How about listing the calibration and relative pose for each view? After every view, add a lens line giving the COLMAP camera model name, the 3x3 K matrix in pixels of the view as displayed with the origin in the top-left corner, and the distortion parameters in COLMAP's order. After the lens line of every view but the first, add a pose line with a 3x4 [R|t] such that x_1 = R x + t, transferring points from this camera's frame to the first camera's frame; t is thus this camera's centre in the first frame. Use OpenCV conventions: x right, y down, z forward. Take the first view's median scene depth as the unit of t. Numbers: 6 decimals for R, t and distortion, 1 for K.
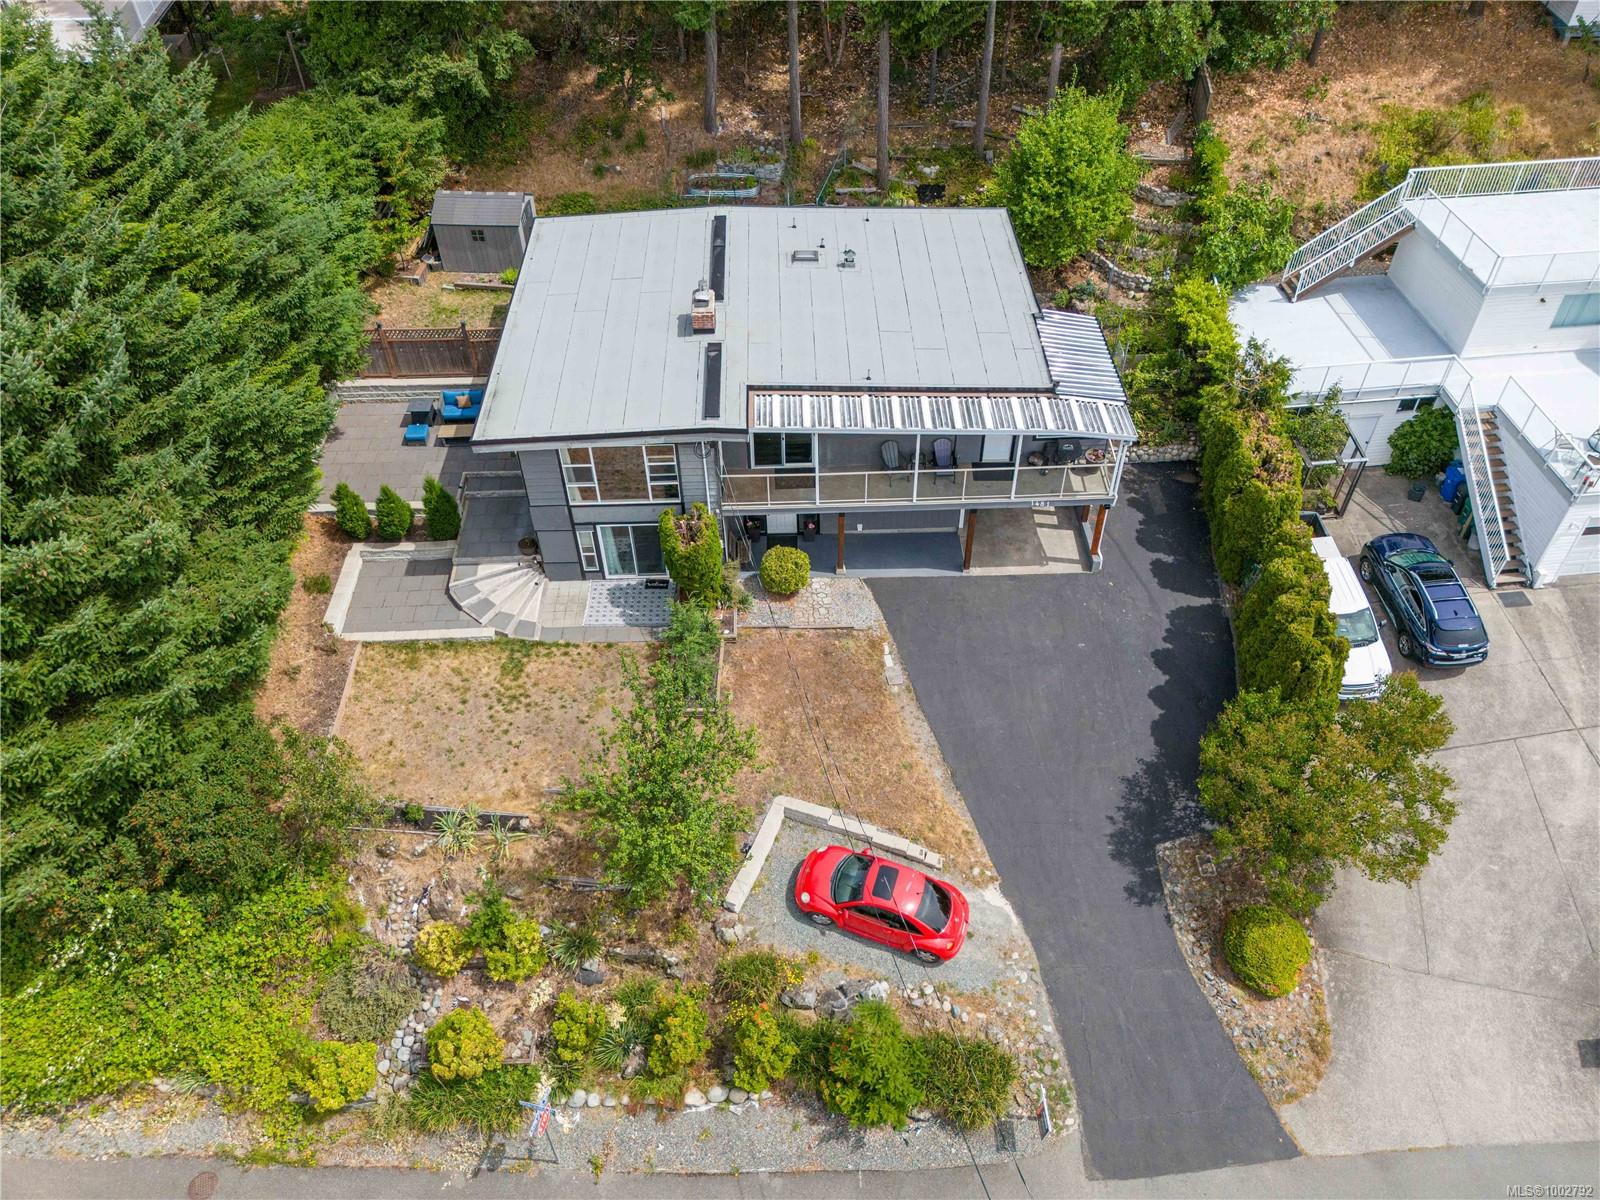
lens RADIAL K [[1156.3, 0, 800.0], [0, 1156.3, 600.0], [0, 0, 1]] dist [0.039865, -0.004294]
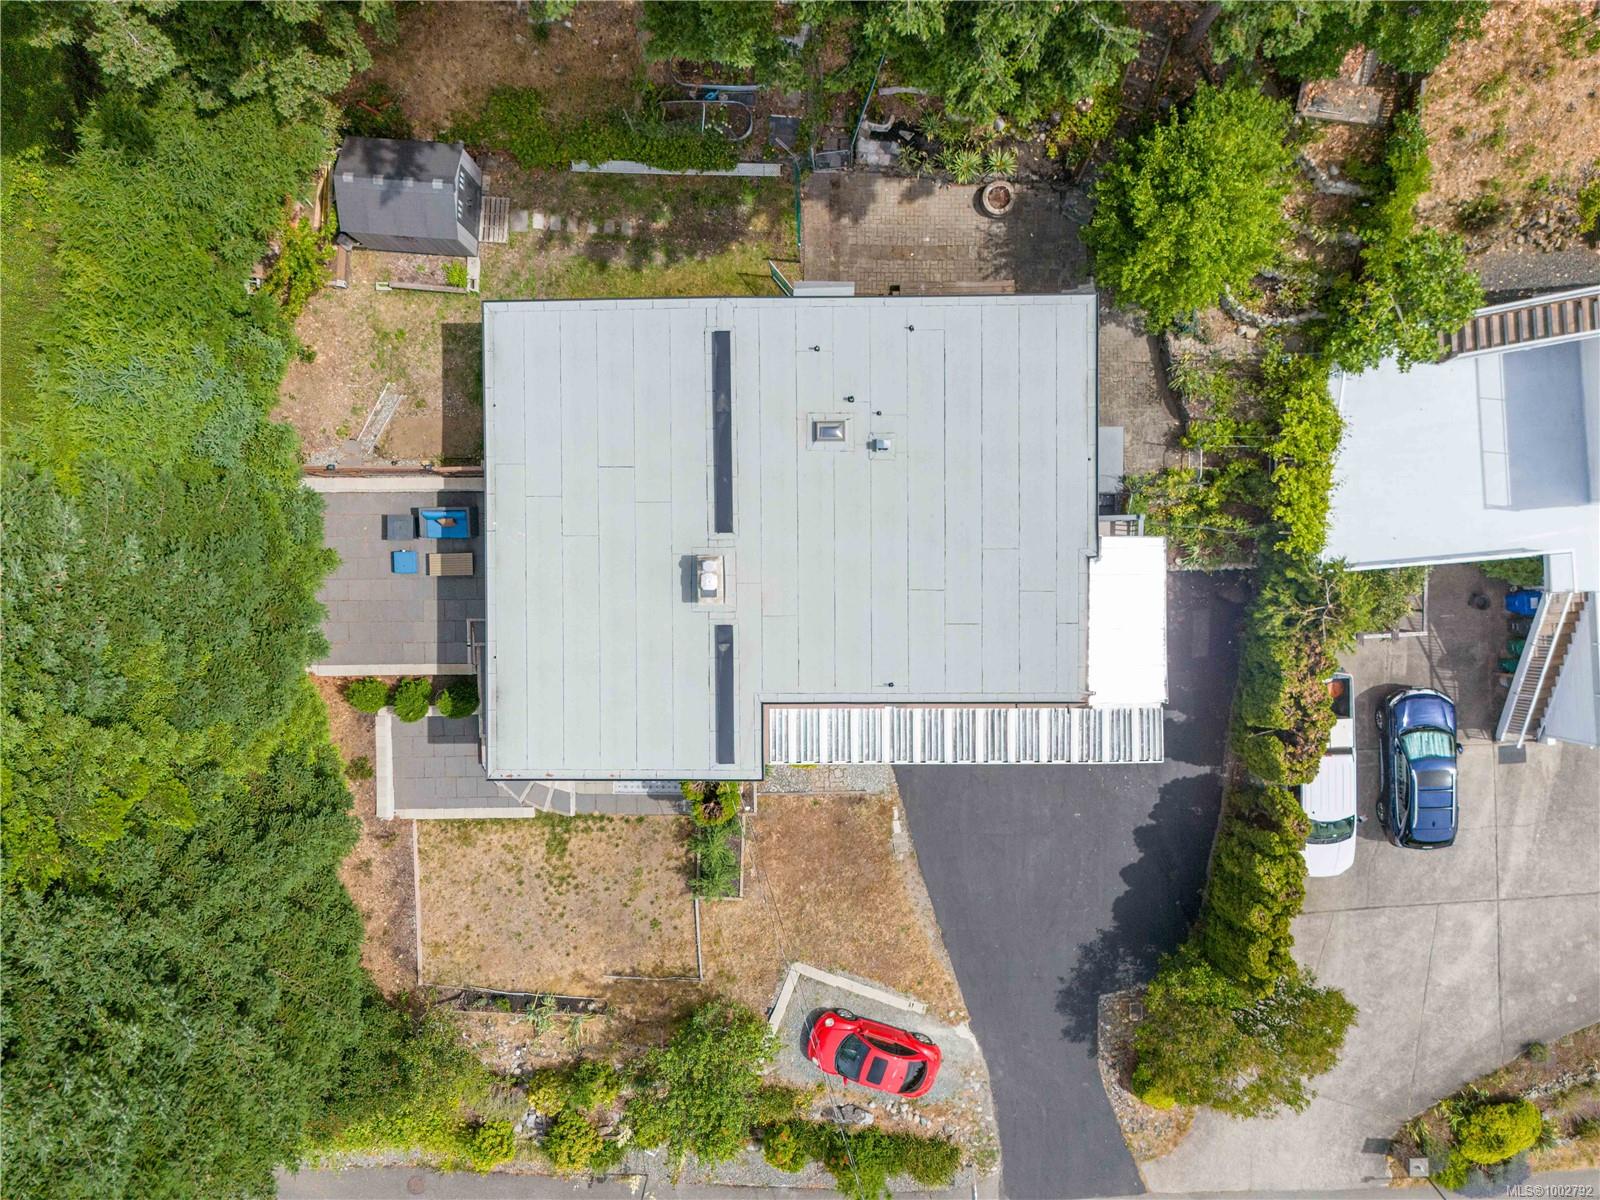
lens RADIAL K [[1175.1, 0, 800.0], [0, 1175.1, 600.0], [0, 0, 1]] dist [0.024718, 0.004251]
pose [[0.999641, 0.019283, -0.018609, 0.002002], [-0.000308, 0.702646, 0.711539, -0.913455], [0.026796, -0.711278, 0.702400, 0.382059]]
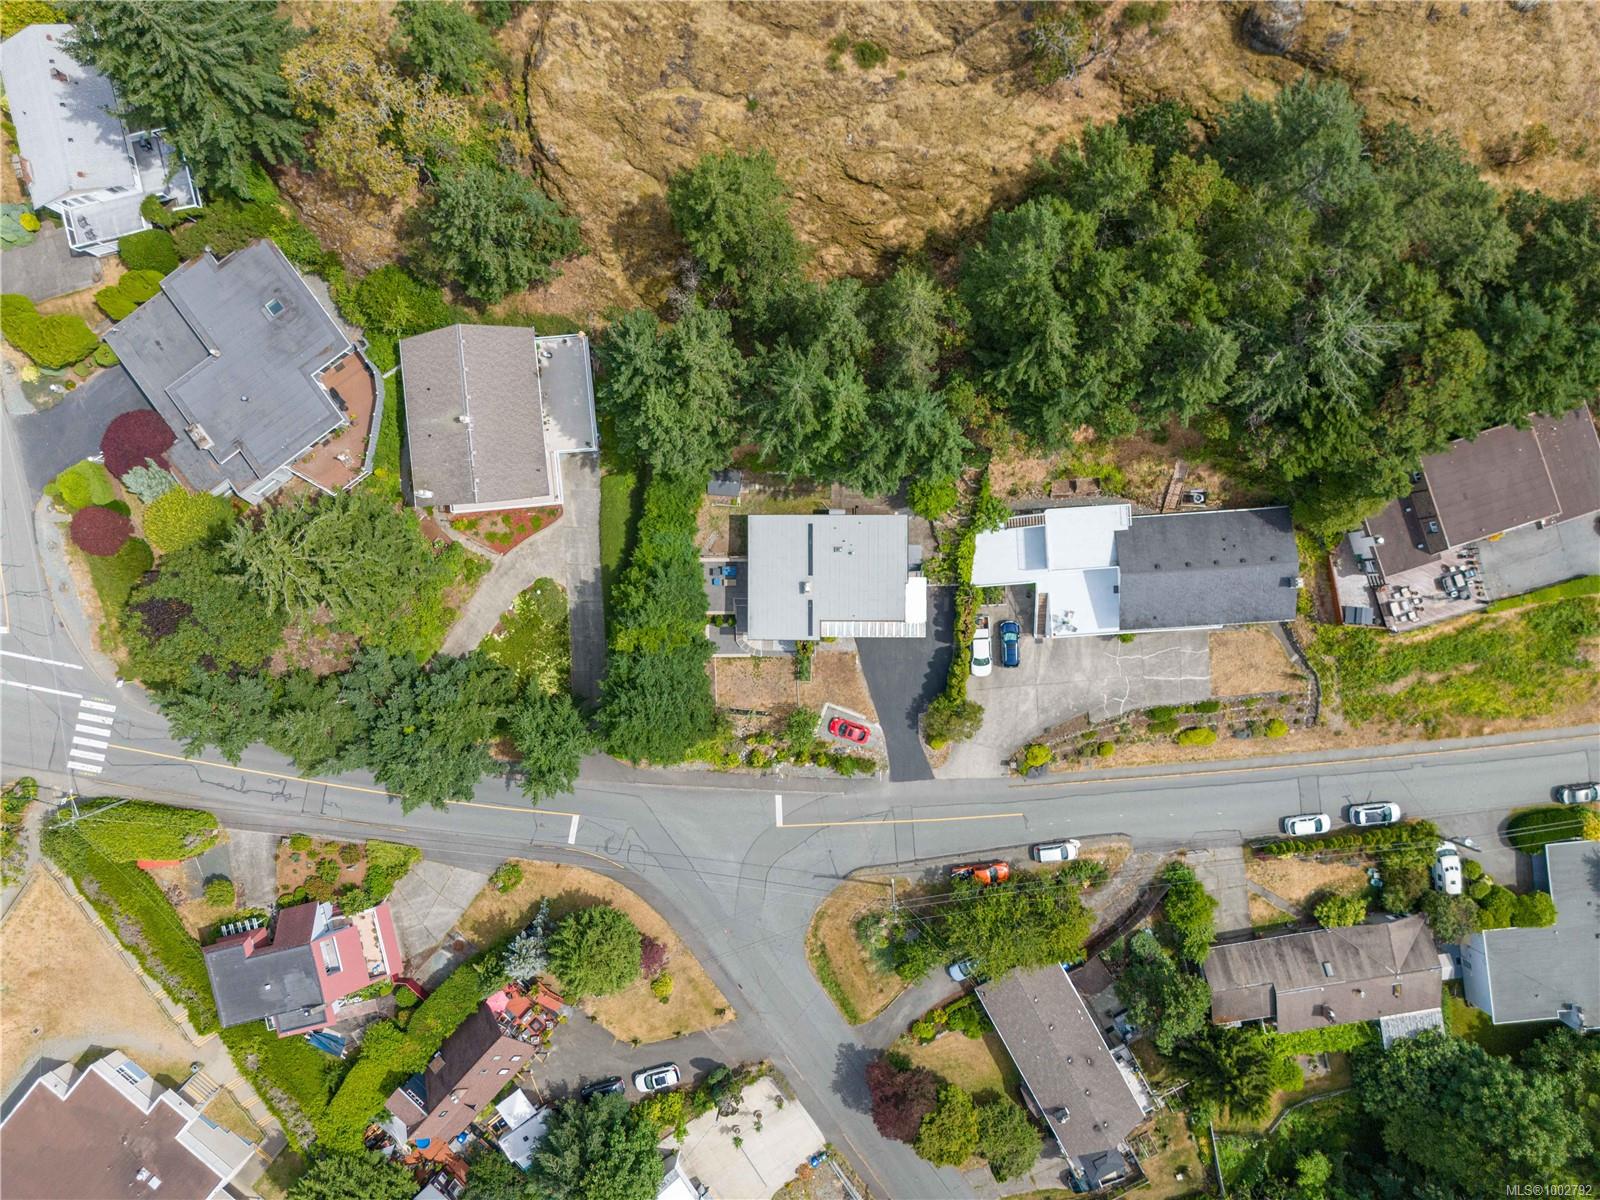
lens RADIAL K [[1175.1, 0, 800.0], [0, 1175.1, 600.0], [0, 0, 1]] dist [0.024718, 0.004251]
pose [[0.999276, 0.028102, -0.025640, -0.014933], [-0.001408, 0.700870, 0.713288, -2.816423], [0.038015, -0.712736, 0.700402, -1.515538]]
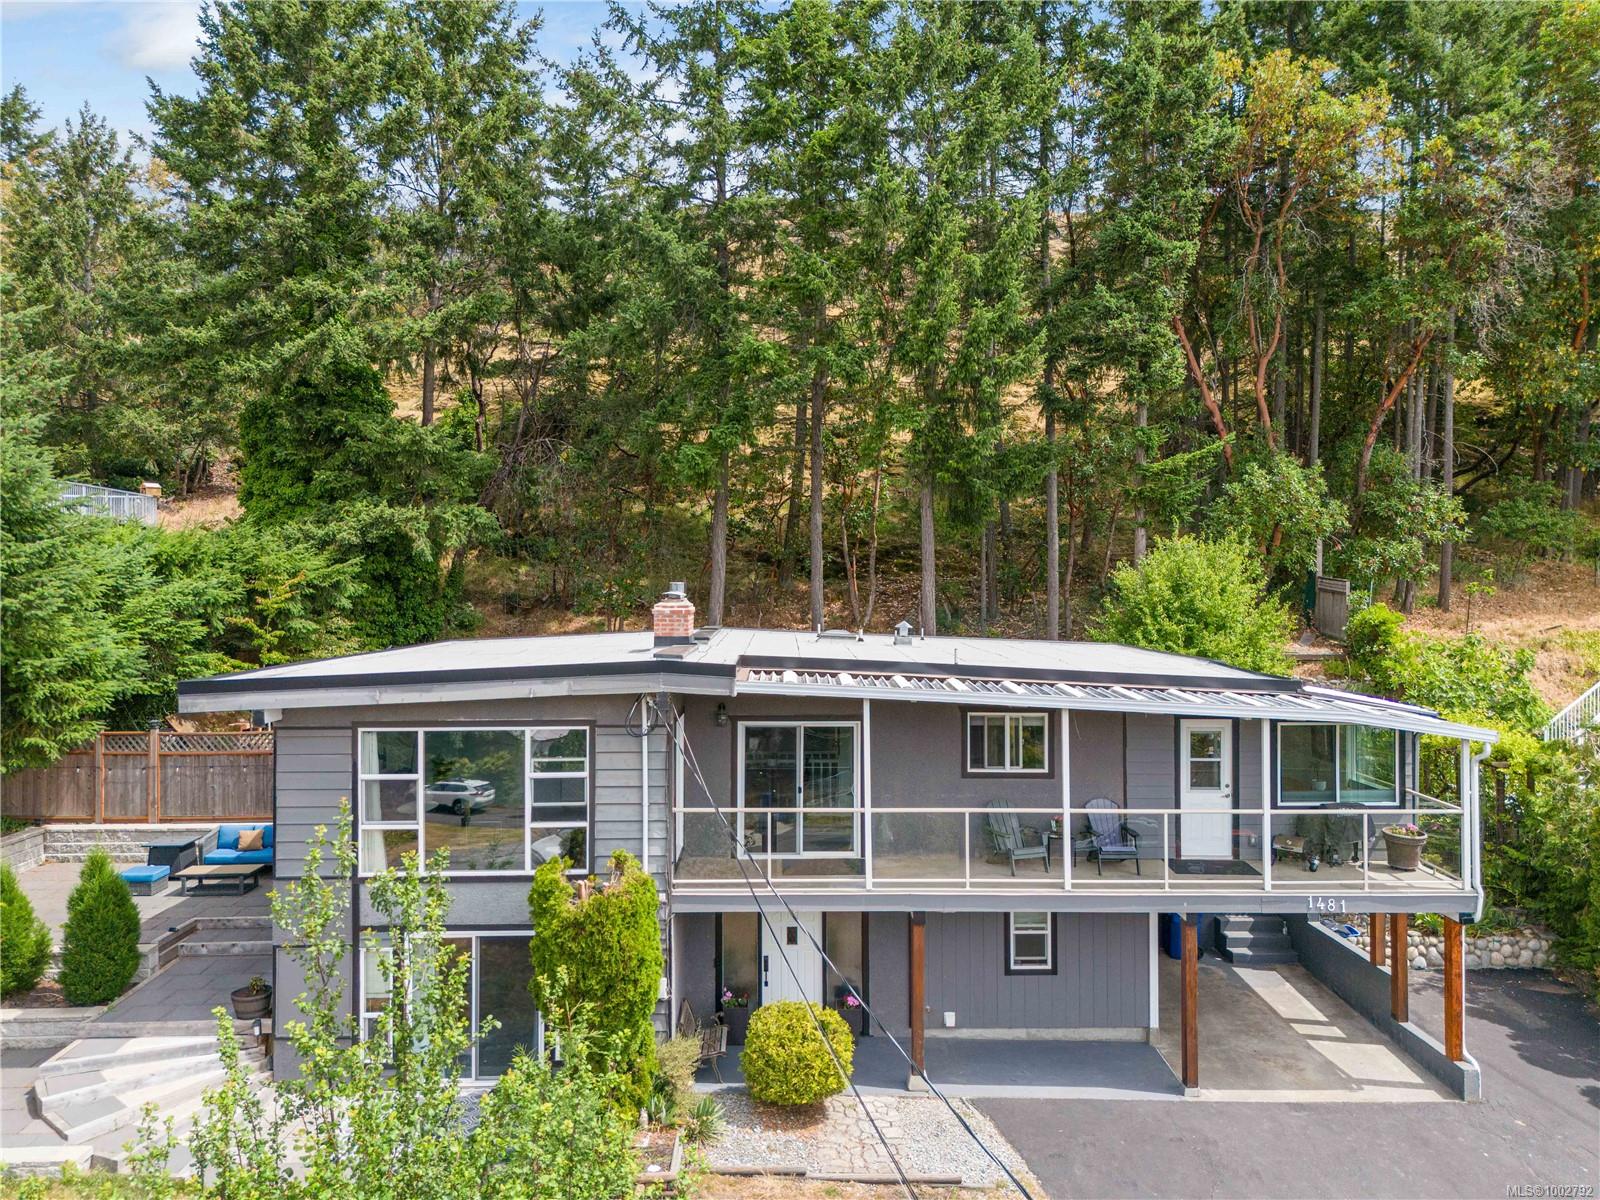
lens RADIAL K [[1177.1, 0, 800.0], [0, 1177.1, 600.0], [0, 0, 1]] dist [0.006637, -0.000862]
pose [[0.999831, 0.017071, -0.006871, -0.012790], [-0.016930, 0.707061, -0.706950, 0.184772], [-0.007210, 0.706946, 0.707230, 0.578031]]
